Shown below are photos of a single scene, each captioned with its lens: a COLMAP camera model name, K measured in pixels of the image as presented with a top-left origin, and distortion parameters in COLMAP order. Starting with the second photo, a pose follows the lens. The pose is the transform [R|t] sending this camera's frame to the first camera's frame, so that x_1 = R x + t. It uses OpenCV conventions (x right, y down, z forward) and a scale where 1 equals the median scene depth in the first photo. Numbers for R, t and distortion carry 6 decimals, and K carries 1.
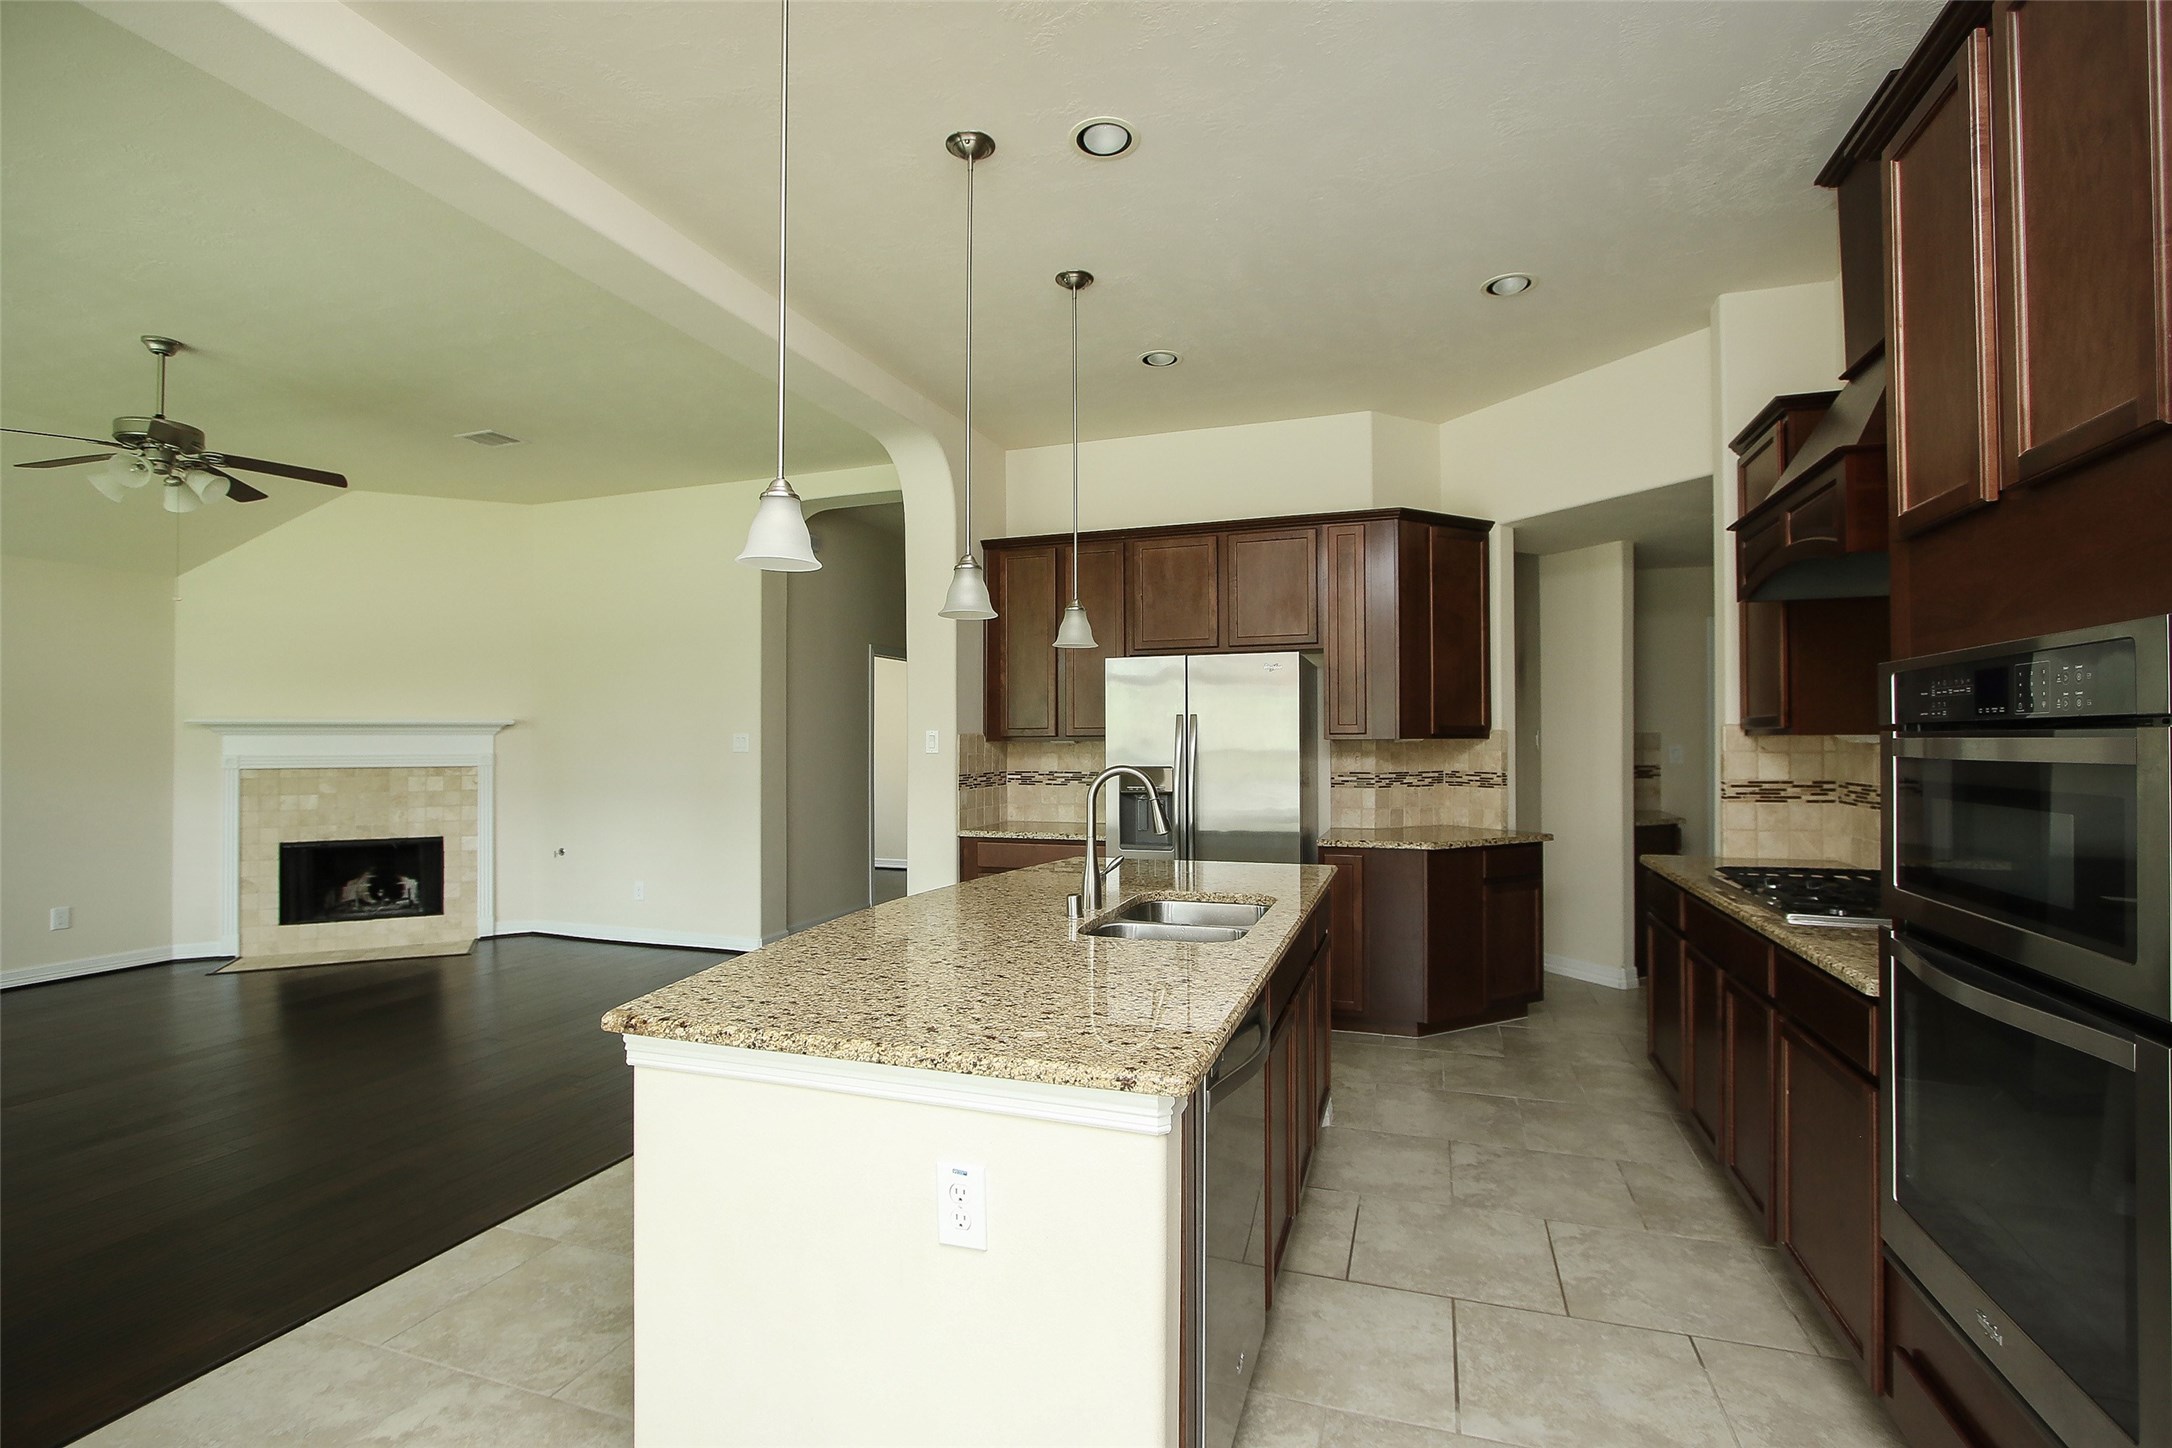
lens RADIAL K [[995.1, 0, 1077.1], [0, 995.1, 727.1], [0, 0, 1]] dist [-0.015177, 0.002047]
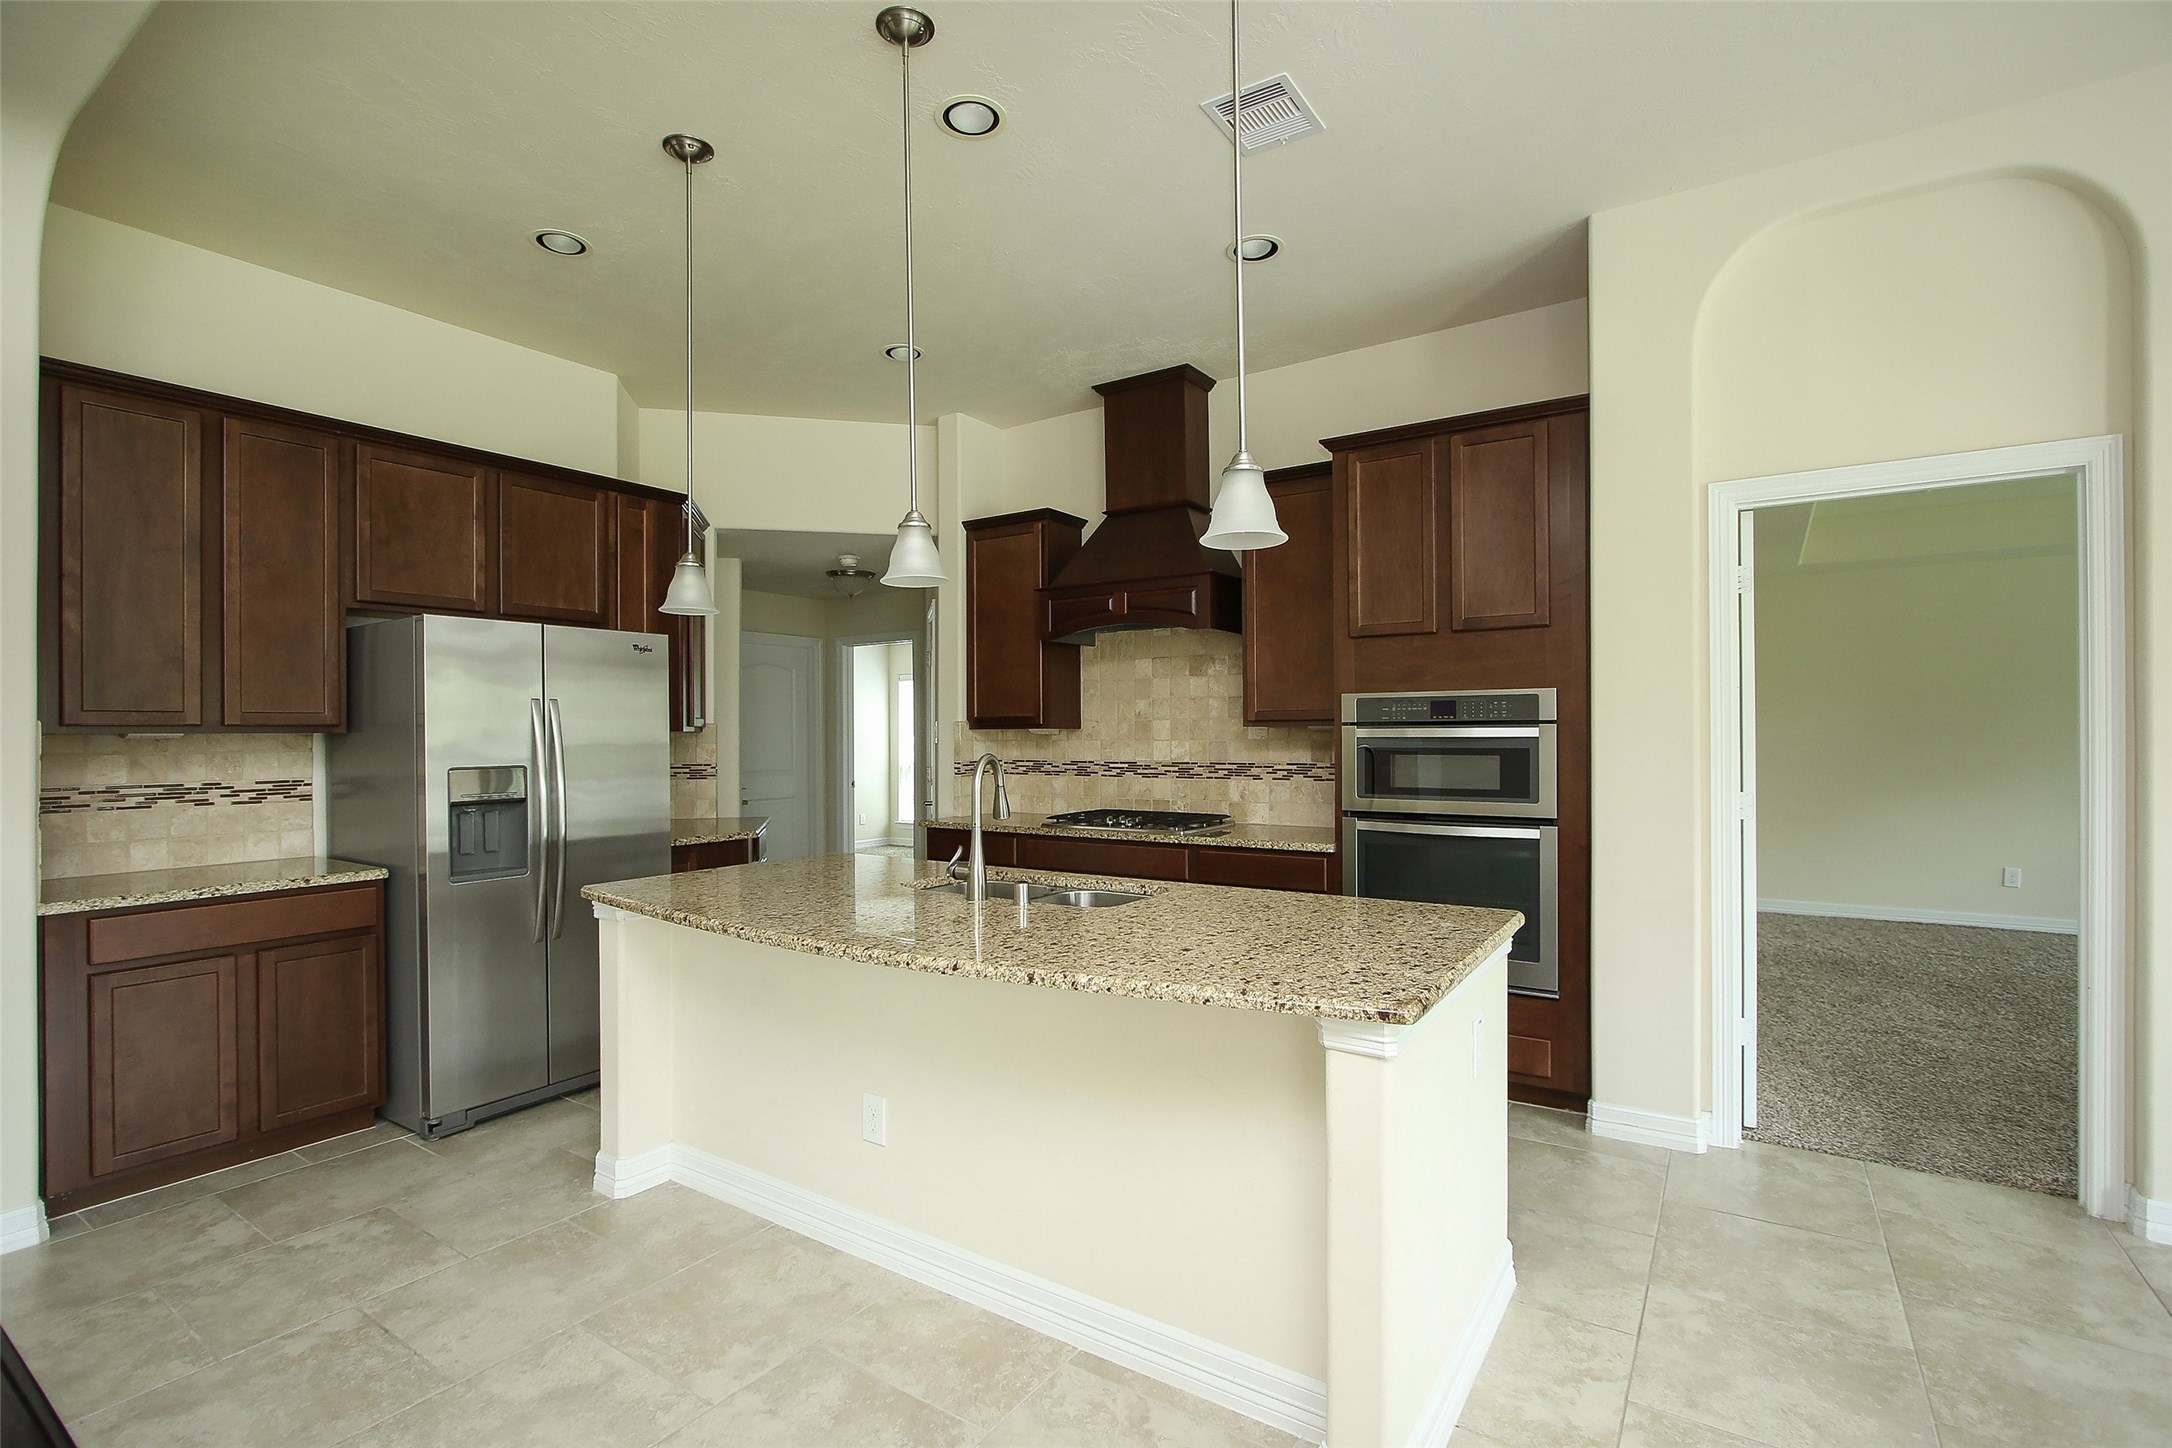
lens RADIAL K [[995.1, 0, 1078.0], [0, 995.1, 737.1], [0, 0, 1]] dist [-0.015177, 0.002047]
pose [[0.254452, -0.003433, 0.967079, -0.501662], [-0.012390, 0.999900, 0.006809, 0.005589], [-0.967006, -0.013715, 0.254384, 0.354238]]
